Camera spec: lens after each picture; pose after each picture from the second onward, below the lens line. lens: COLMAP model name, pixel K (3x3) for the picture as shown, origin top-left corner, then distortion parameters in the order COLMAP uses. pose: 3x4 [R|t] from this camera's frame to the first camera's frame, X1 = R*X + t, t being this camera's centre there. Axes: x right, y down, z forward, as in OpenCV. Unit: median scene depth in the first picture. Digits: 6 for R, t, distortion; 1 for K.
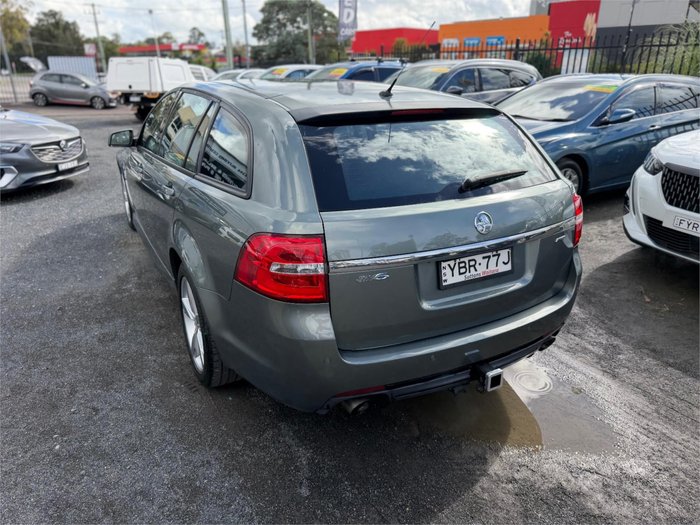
lens RADIAL K [[495.5, 0, 354.0], [0, 495.5, 270.3], [0, 0, 1]] dist [0.018682, -0.024979]
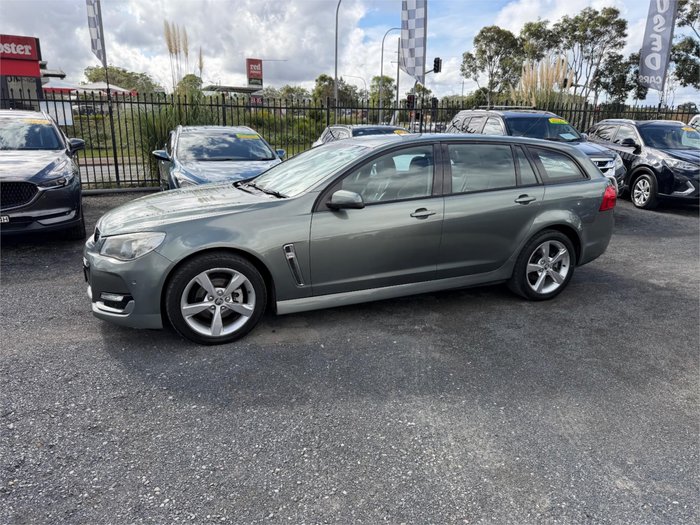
lens RADIAL K [[495.5, 0, 347.0], [0, 495.5, 260.8], [0, 0, 1]] dist [0.018682, -0.024979]
pose [[0.114633, -0.263243, 0.957895, -2.556593], [0.362107, 0.908983, 0.206467, -0.652404], [-0.925061, 0.323193, 0.199521, 1.595941]]
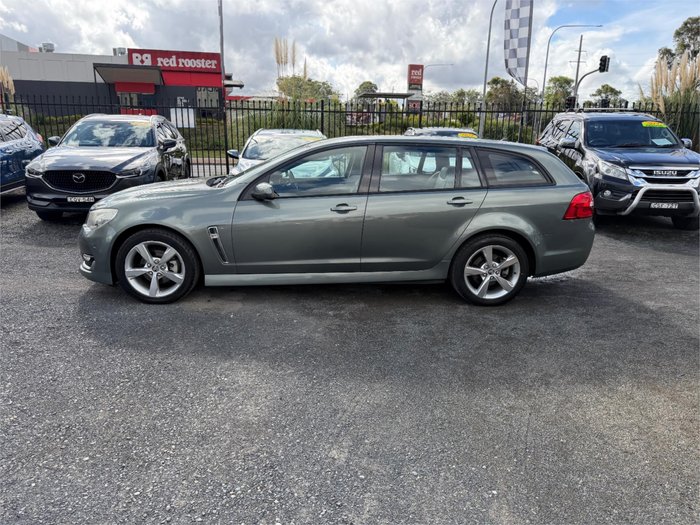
lens RADIAL K [[495.5, 0, 345.7], [0, 495.5, 260.1], [0, 0, 1]] dist [0.018682, -0.024979]
pose [[0.432937, -0.229952, 0.871601, -2.491599], [0.326082, 0.941386, 0.086393, -0.300141], [-0.840379, 0.246810, 0.482544, 0.722666]]
